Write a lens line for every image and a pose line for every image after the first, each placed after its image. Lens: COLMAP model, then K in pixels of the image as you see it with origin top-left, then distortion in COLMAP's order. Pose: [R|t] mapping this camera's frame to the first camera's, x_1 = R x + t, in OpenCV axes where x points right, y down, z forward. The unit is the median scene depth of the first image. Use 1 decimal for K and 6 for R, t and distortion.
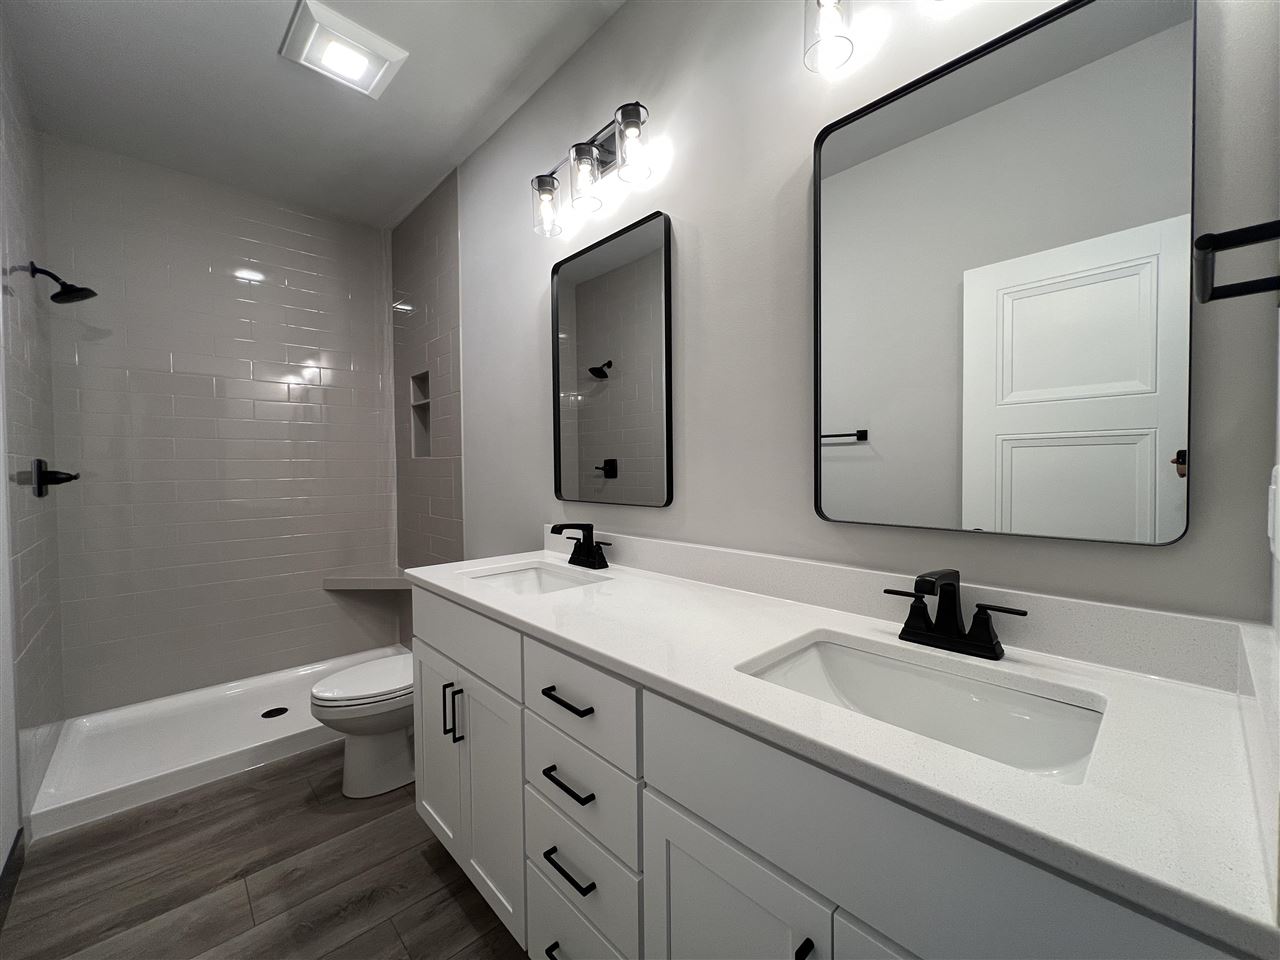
lens RADIAL K [[515.8, 0, 643.0], [0, 515.8, 477.8], [0, 0, 1]] dist [-0.003440, 0.000290]
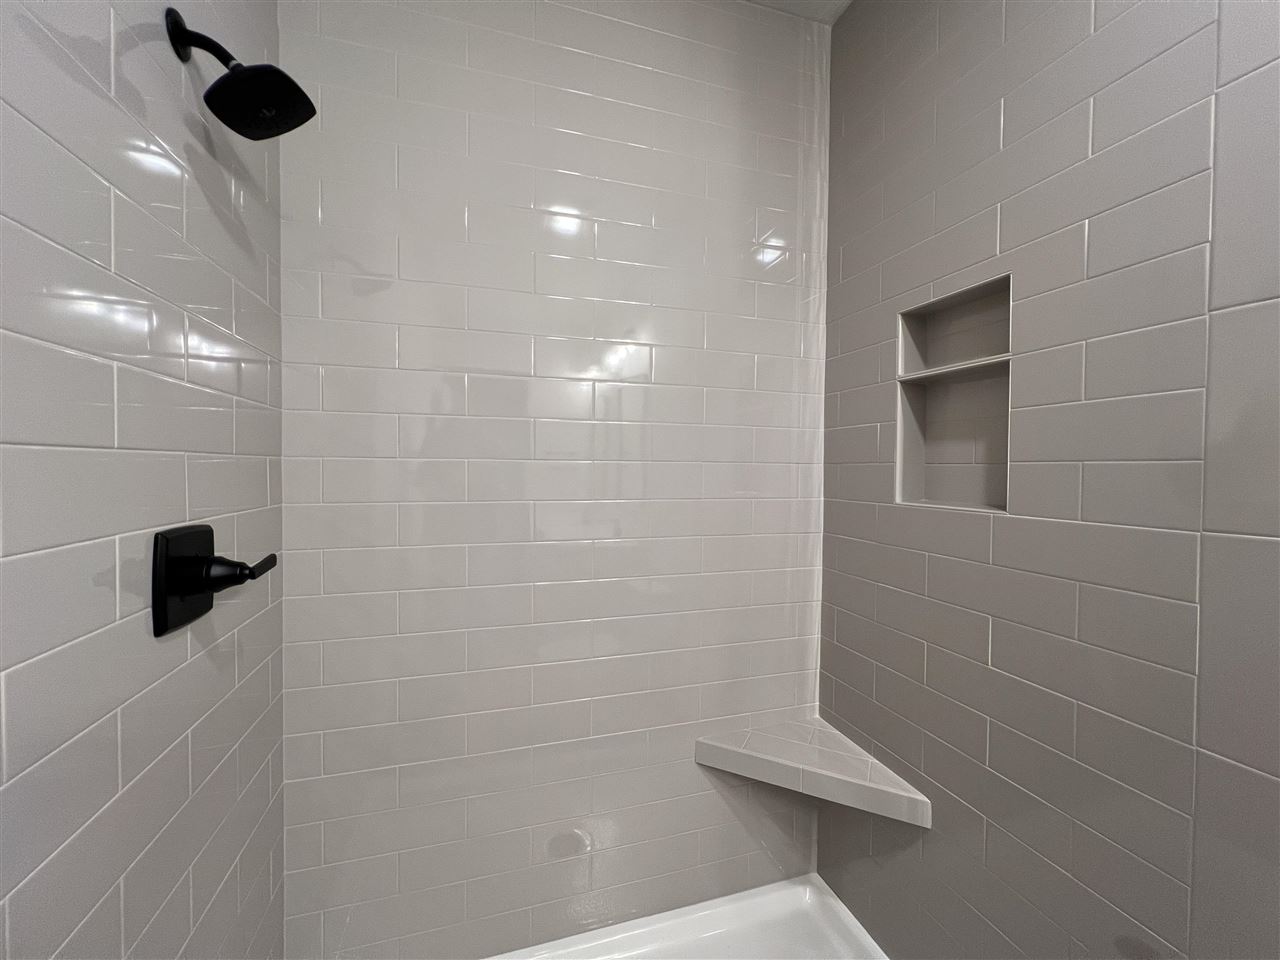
lens RADIAL K [[508.8, 0, 644.0], [0, 508.8, 472.8], [0, 0, 1]] dist [-0.003328, 0.000333]
pose [[0.903779, 0.024521, -0.427297, -0.432781], [-0.028738, 0.999581, -0.003423, -0.053044], [0.427034, 0.015374, 0.904105, 0.499681]]
